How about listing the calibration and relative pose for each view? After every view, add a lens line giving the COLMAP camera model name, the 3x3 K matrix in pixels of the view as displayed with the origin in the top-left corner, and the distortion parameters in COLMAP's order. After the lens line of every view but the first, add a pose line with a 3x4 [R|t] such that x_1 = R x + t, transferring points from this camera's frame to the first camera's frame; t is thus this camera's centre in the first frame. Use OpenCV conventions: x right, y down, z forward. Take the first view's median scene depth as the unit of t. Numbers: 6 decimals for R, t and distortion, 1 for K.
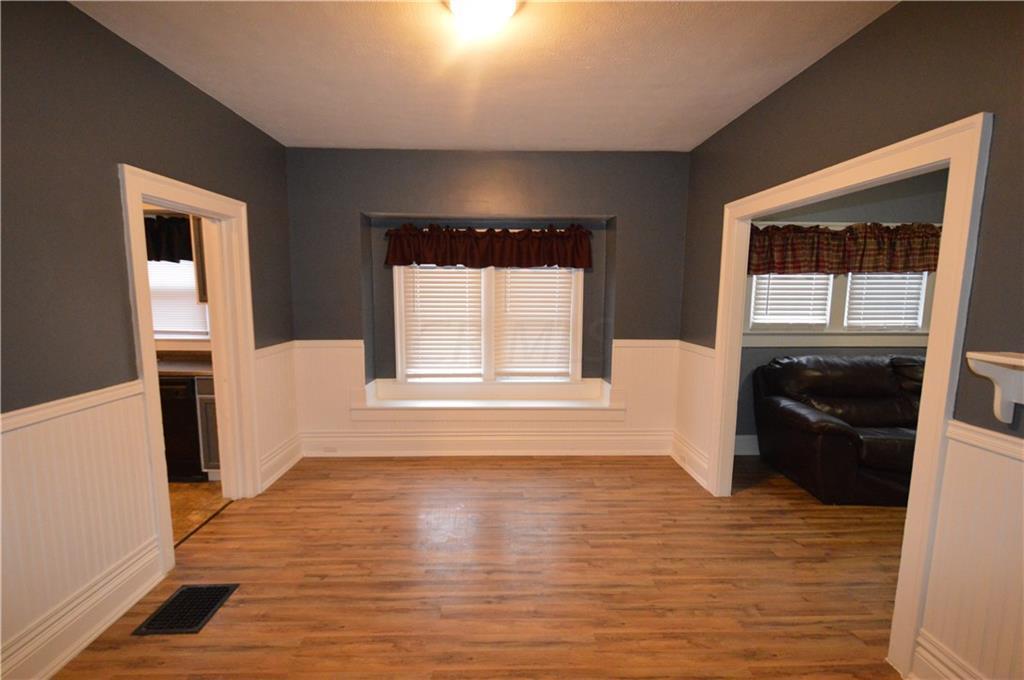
lens RADIAL K [[455.6, 0, 509.0], [0, 455.6, 350.0], [0, 0, 1]] dist [0.008184, -0.007602]
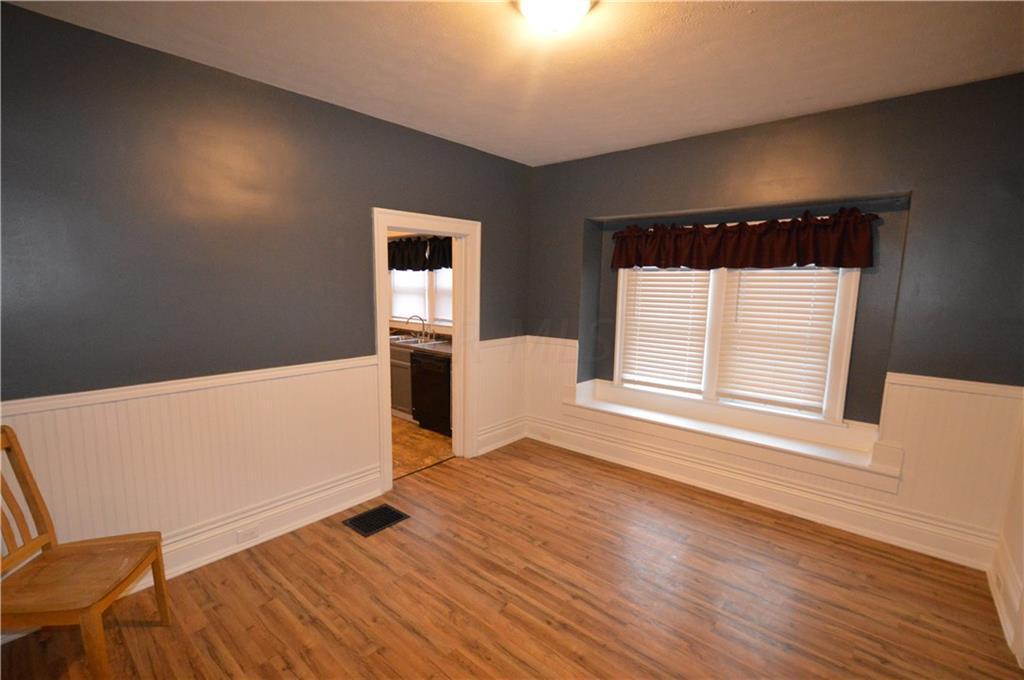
lens RADIAL K [[455.6, 0, 508.8], [0, 455.6, 349.8], [0, 0, 1]] dist [0.008184, -0.007602]
pose [[0.739315, 0.103216, -0.665402, 0.308543], [-0.096291, 0.994232, 0.047237, -0.040132], [0.666439, 0.029149, 0.744989, 0.130712]]
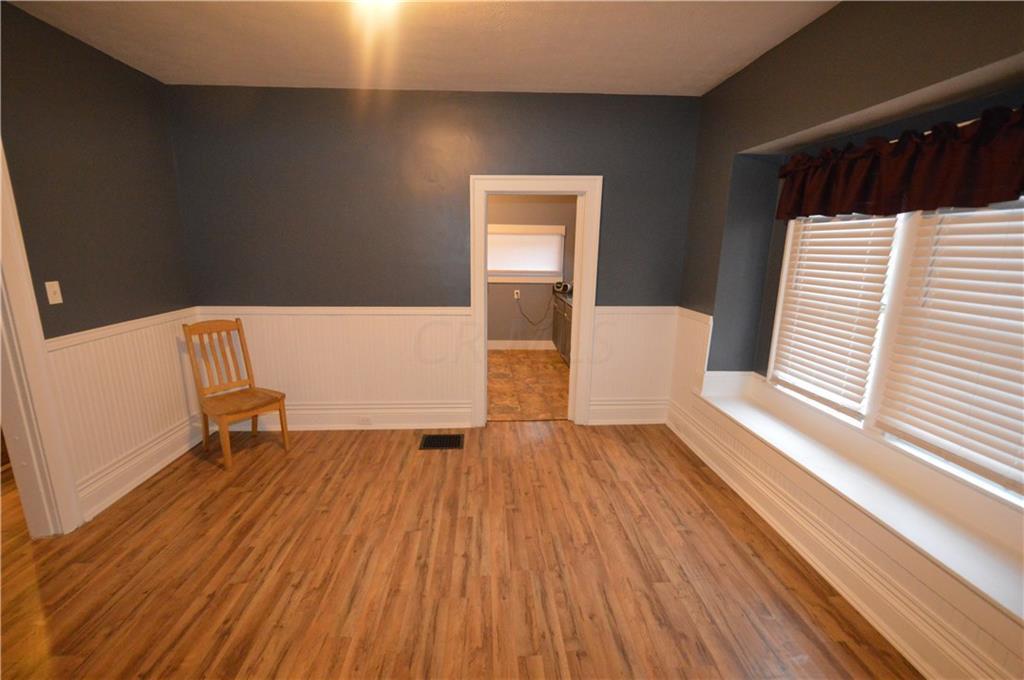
lens RADIAL K [[455.6, 0, 510.0], [0, 455.6, 350.7], [0, 0, 1]] dist [0.008184, -0.007602]
pose [[0.034564, 0.218658, -0.975189, 0.566340], [-0.137283, 0.967561, 0.212082, -0.101343], [0.989929, 0.126547, 0.063461, 0.695005]]
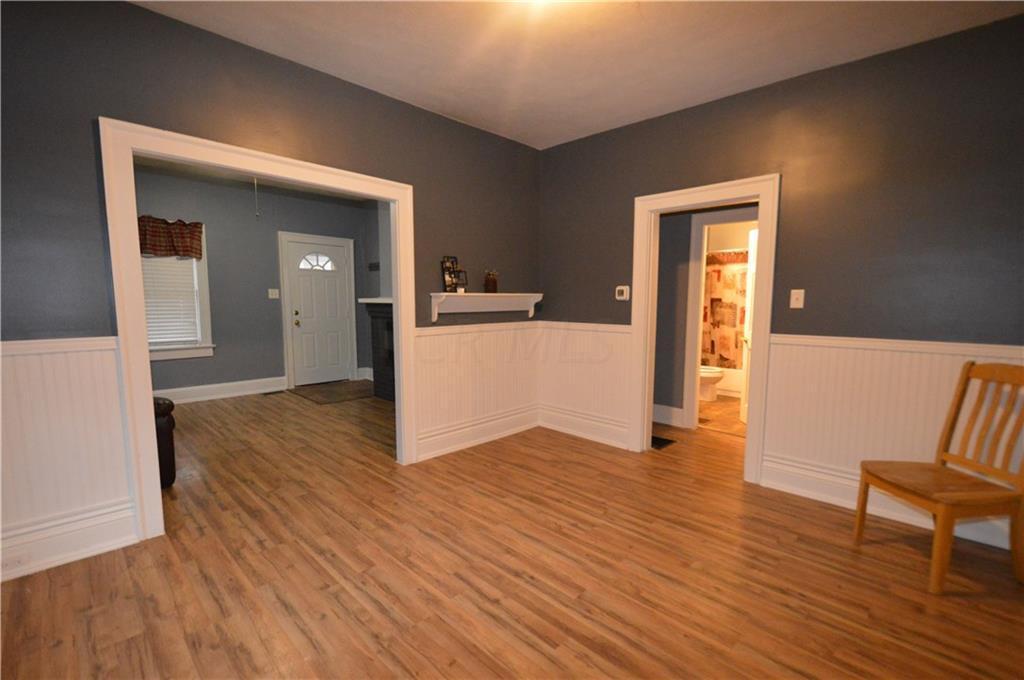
lens RADIAL K [[455.6, 0, 508.2], [0, 455.6, 350.6], [0, 0, 1]] dist [0.008184, -0.007602]
pose [[-0.691492, -0.089547, 0.716813, -0.415707], [0.082700, 0.975950, 0.201698, -0.065373], [-0.717635, 0.198753, -0.667456, 1.013172]]
